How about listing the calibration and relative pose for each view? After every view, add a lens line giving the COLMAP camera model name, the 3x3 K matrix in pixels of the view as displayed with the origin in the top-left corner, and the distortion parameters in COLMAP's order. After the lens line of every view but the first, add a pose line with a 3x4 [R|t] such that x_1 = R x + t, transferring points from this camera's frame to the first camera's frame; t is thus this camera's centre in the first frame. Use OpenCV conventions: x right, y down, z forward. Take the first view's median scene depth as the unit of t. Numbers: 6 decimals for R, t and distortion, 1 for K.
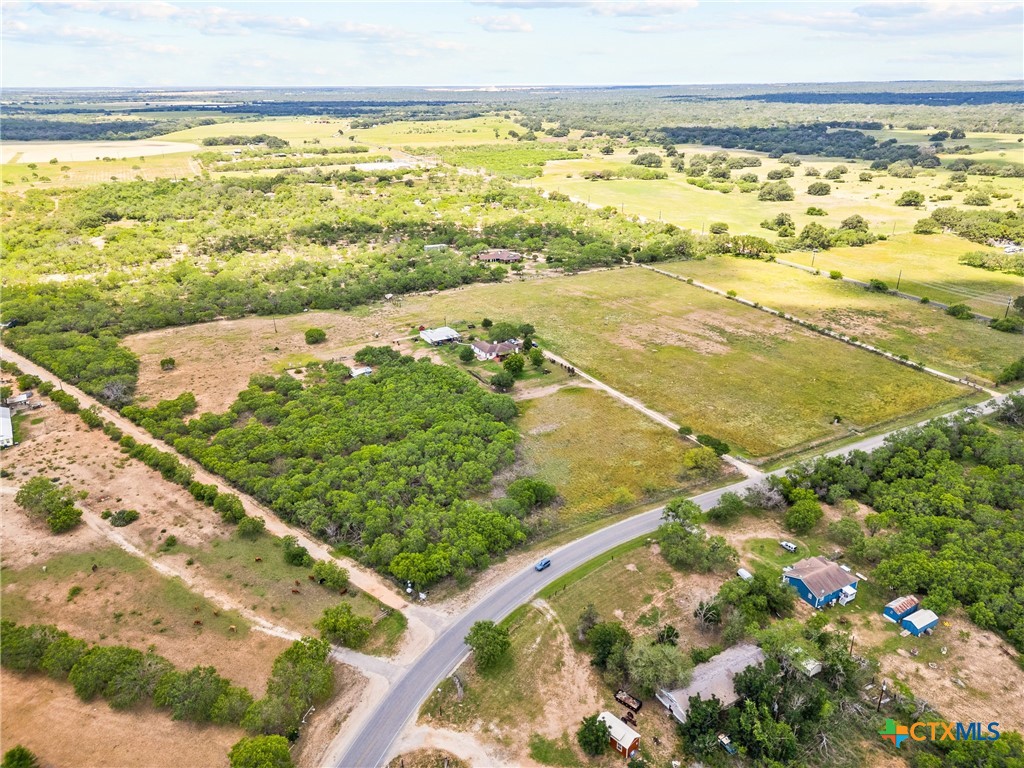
lens RADIAL K [[714.2, 0, 512.0], [0, 714.2, 384.0], [0, 0, 1]] dist [0.067826, -0.060609]
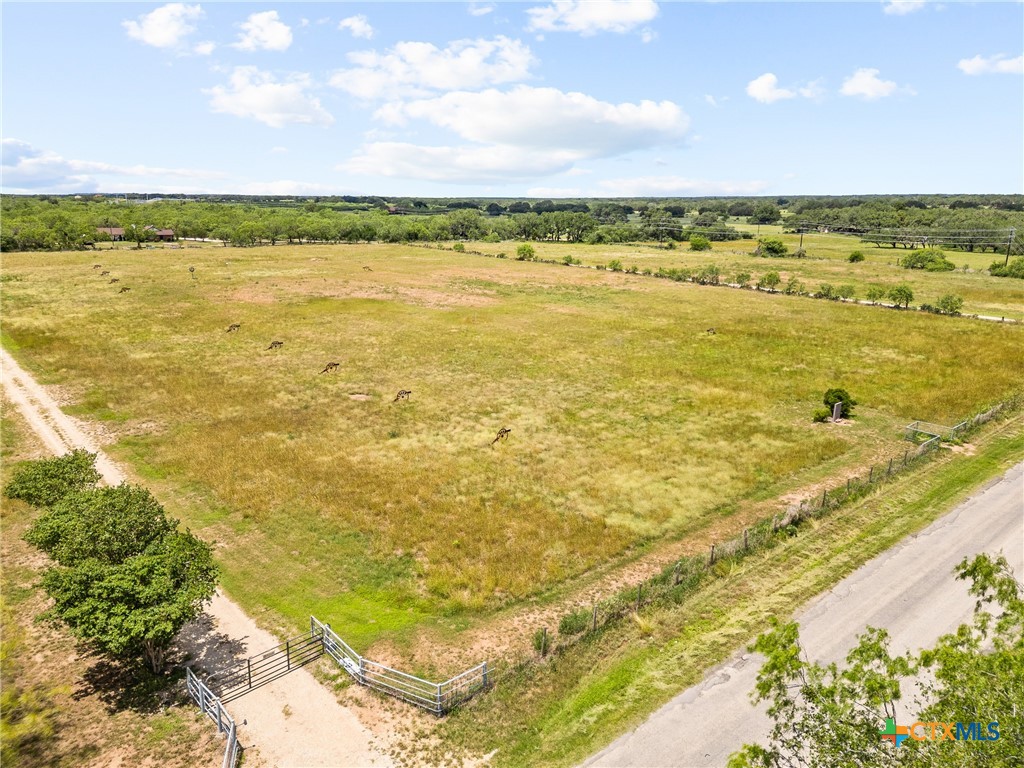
lens RADIAL K [[714.2, 0, 512.0], [0, 714.2, 384.0], [0, 0, 1]] dist [0.067826, -0.060609]
pose [[0.978834, -0.038779, 0.200946, 0.224068], [0.067394, 0.988195, -0.137581, 0.053103], [-0.193239, 0.148211, 0.969893, 0.597967]]
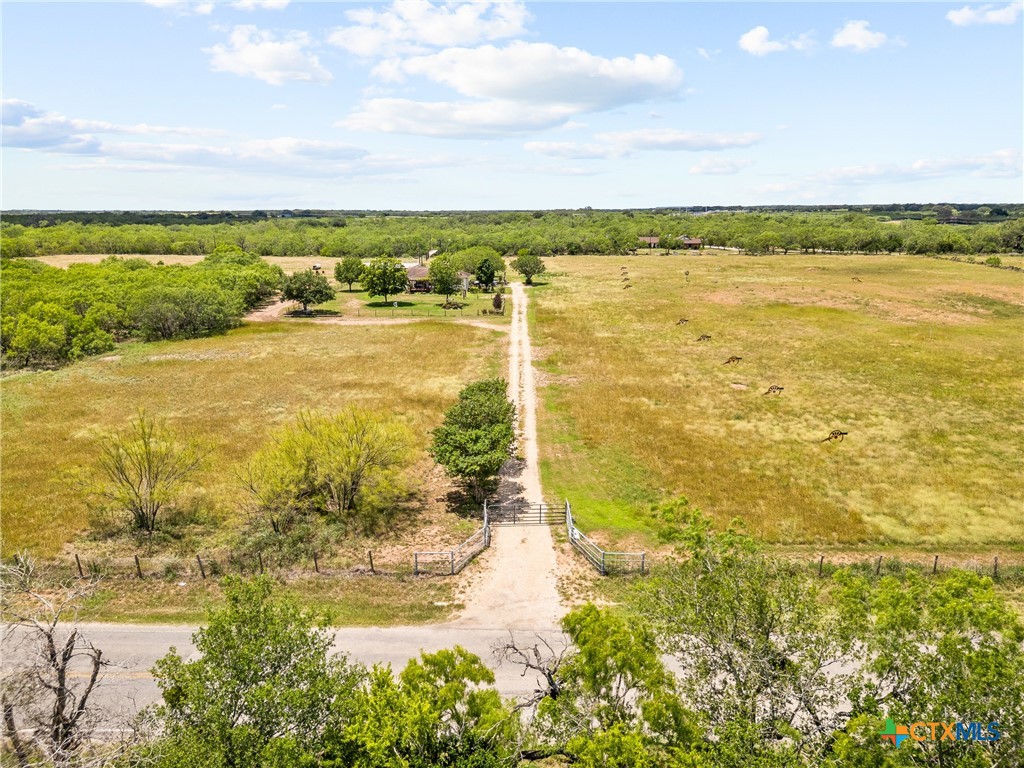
lens RADIAL K [[714.2, 0, 512.0], [0, 714.2, 384.0], [0, 0, 1]] dist [0.067826, -0.060609]
pose [[0.870579, 0.120033, -0.477162, 0.268126], [-0.192092, 0.975742, -0.105016, 0.062879], [0.452982, 0.183084, 0.872518, 0.571678]]
